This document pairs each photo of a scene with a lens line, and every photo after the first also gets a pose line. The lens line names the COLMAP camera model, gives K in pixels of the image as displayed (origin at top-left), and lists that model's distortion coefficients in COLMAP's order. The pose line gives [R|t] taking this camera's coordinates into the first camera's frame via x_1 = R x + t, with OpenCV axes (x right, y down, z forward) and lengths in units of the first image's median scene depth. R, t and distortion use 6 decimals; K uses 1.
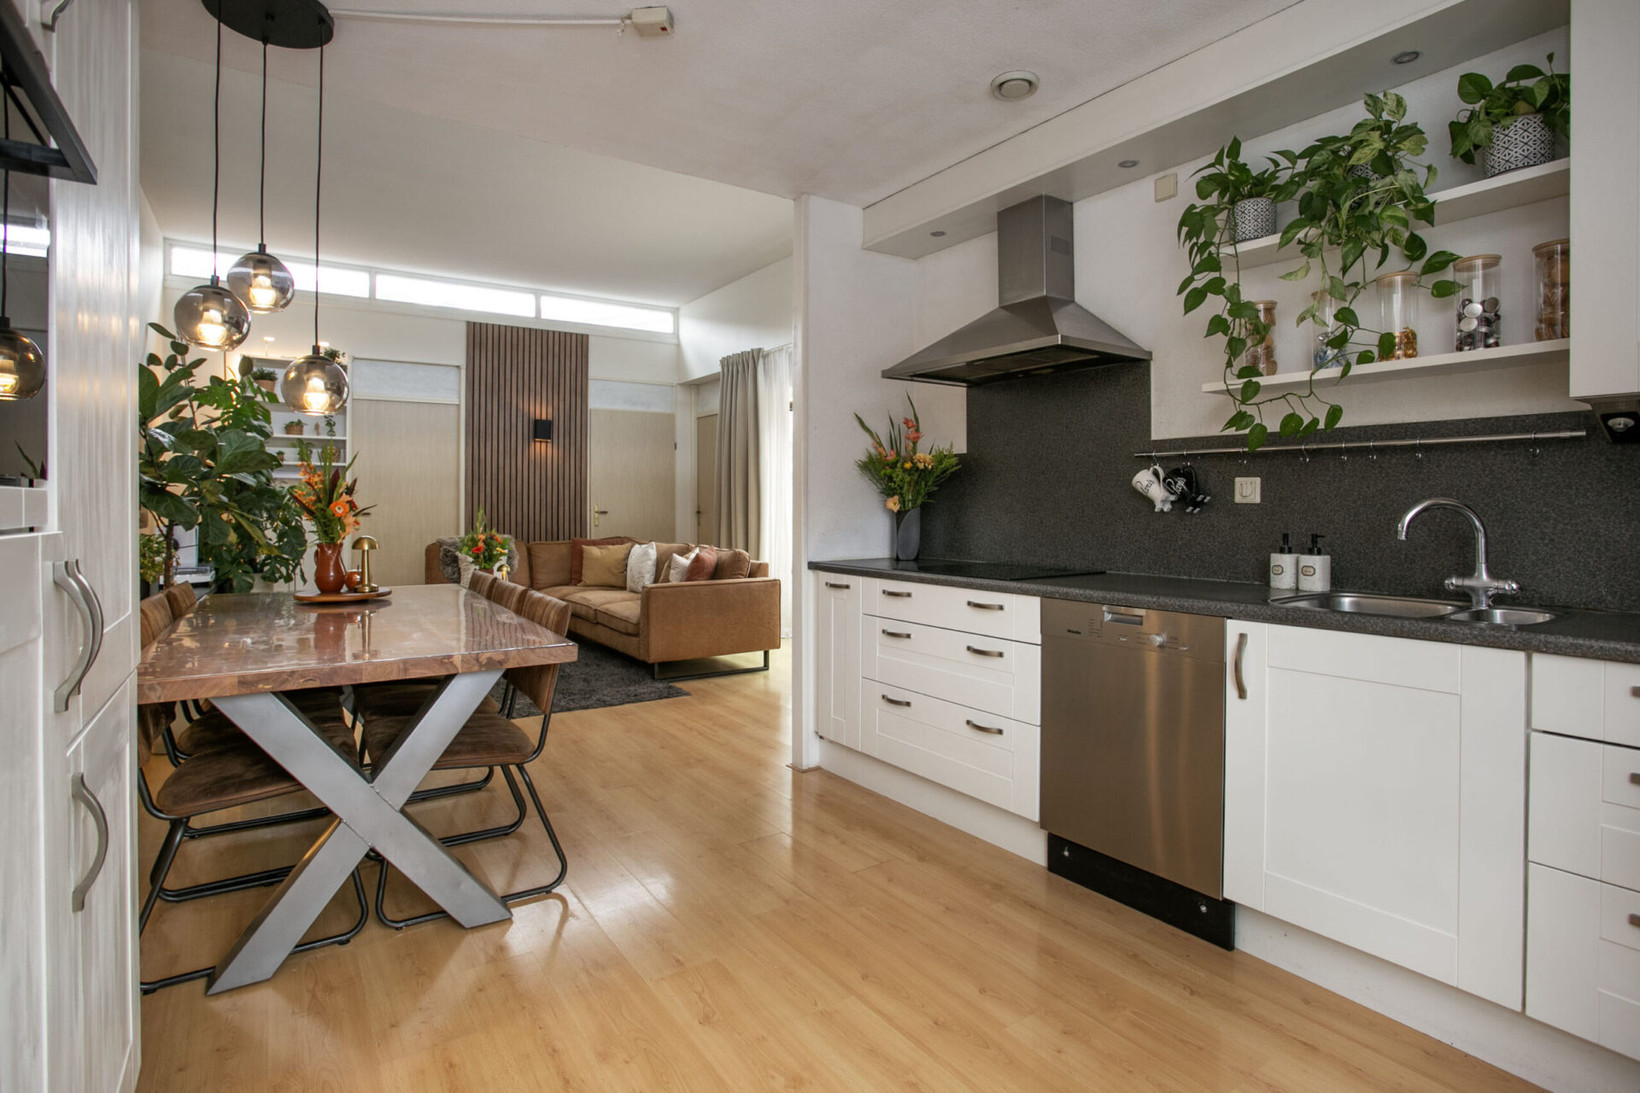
lens RADIAL K [[815.4, 0, 823.7], [0, 815.4, 495.9], [0, 0, 1]] dist [-0.044160, 0.000147]
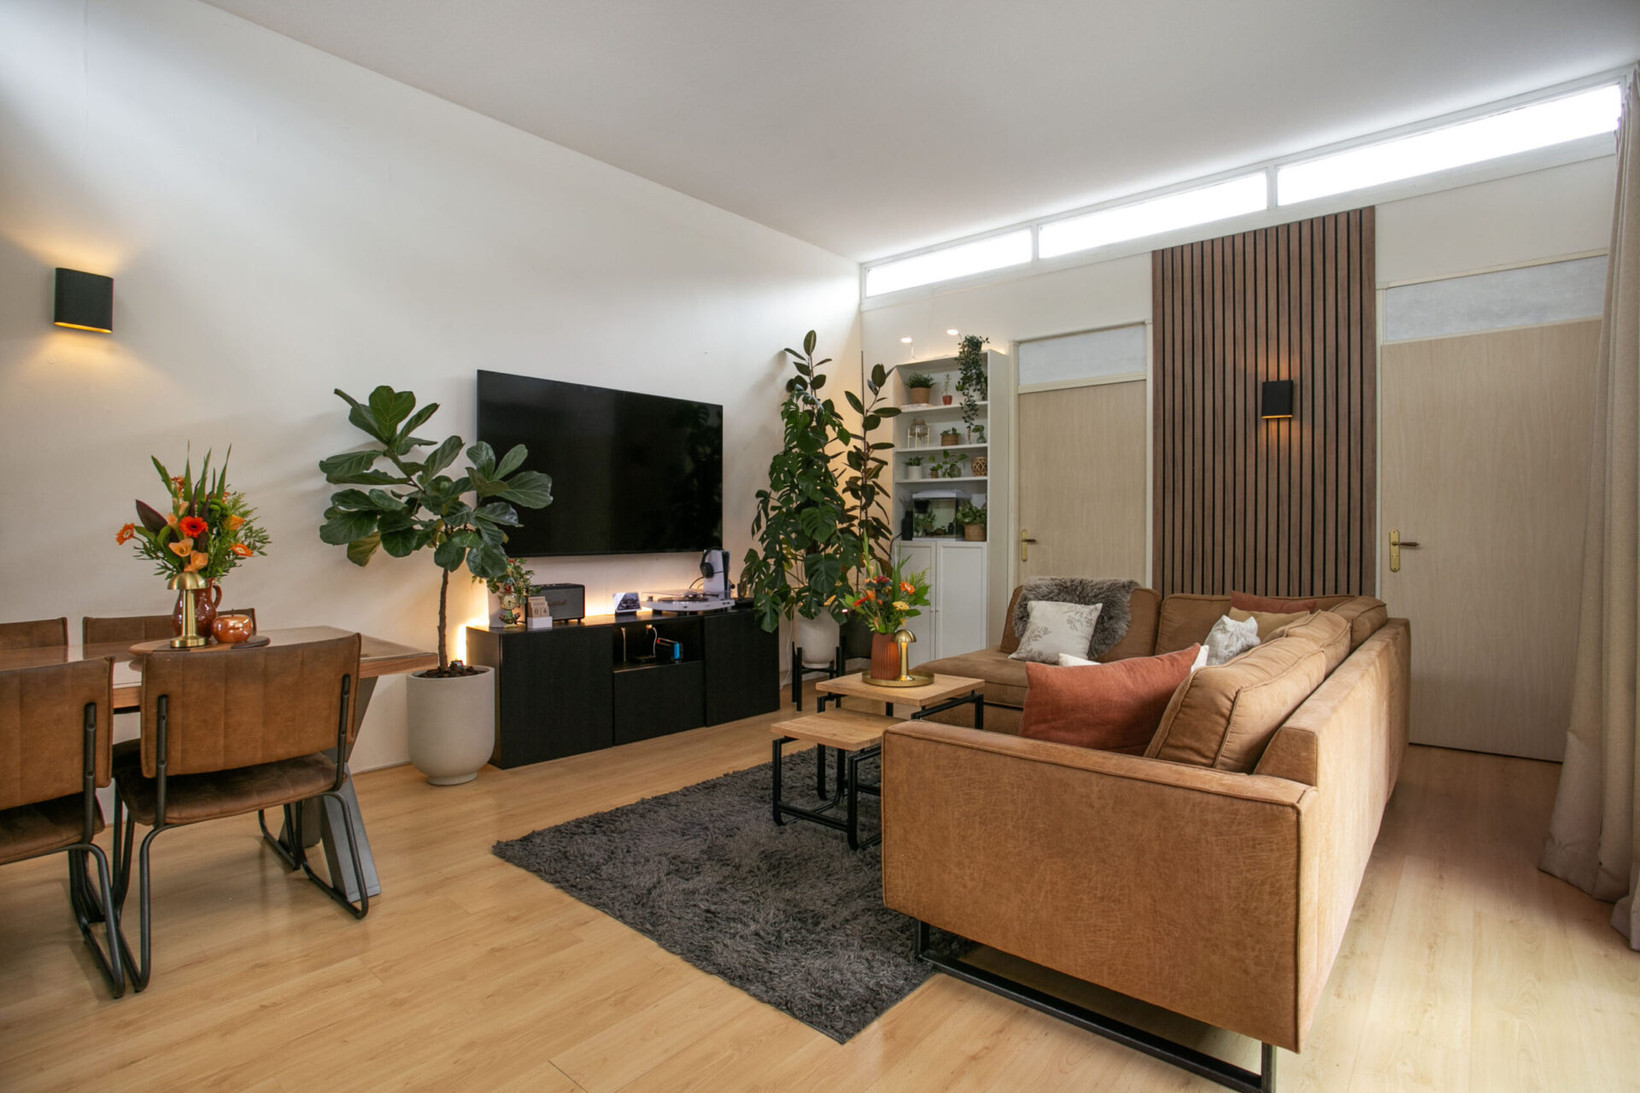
lens RADIAL K [[792.5, 0, 800.4], [0, 792.5, 541.3], [0, 0, 1]] dist [-0.046486, 0.000280]
pose [[0.249005, 0.014620, -0.968392, 0.102429], [0.012488, 0.999754, 0.018304, 0.004704], [0.968422, -0.016651, 0.248761, 0.536441]]
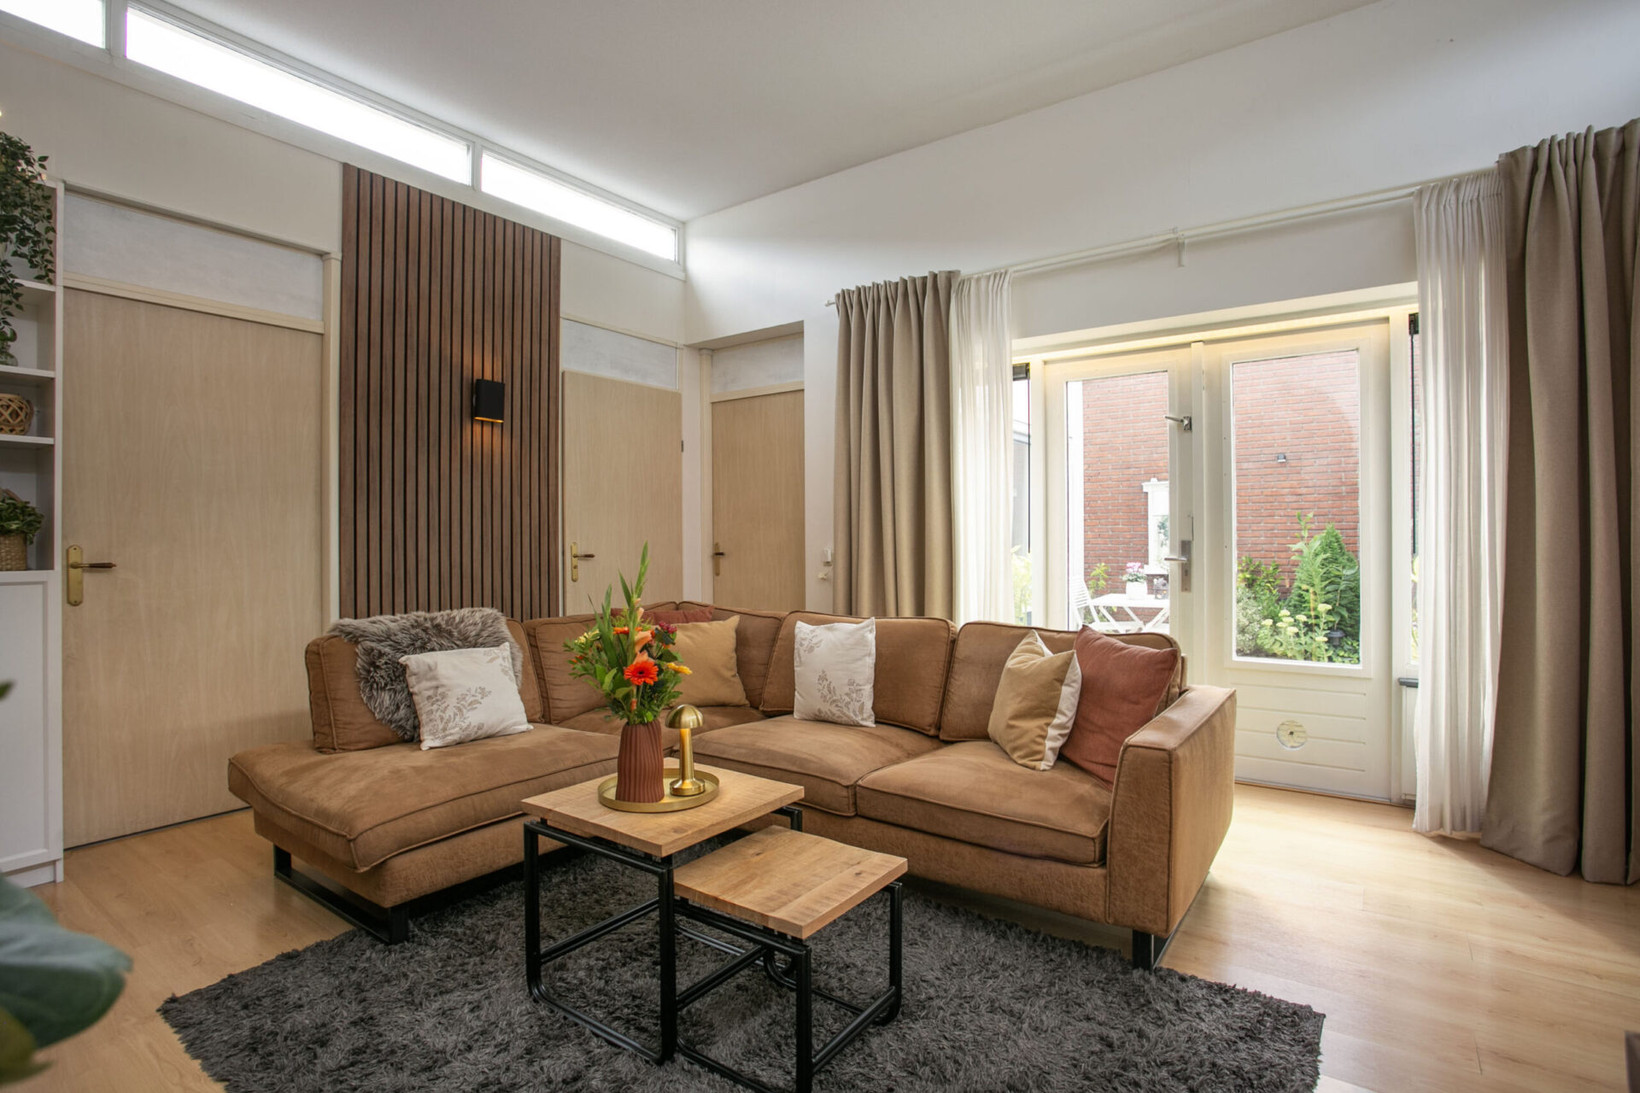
lens RADIAL K [[810.1, 0, 829.5], [0, 810.1, 537.6], [0, 0, 1]] dist [-0.041663, 0.001432]
pose [[0.936078, -0.004929, 0.351757, -0.323961], [0.003305, 0.999981, 0.005217, 0.005142], [-0.351776, -0.003721, 0.936077, 0.436685]]
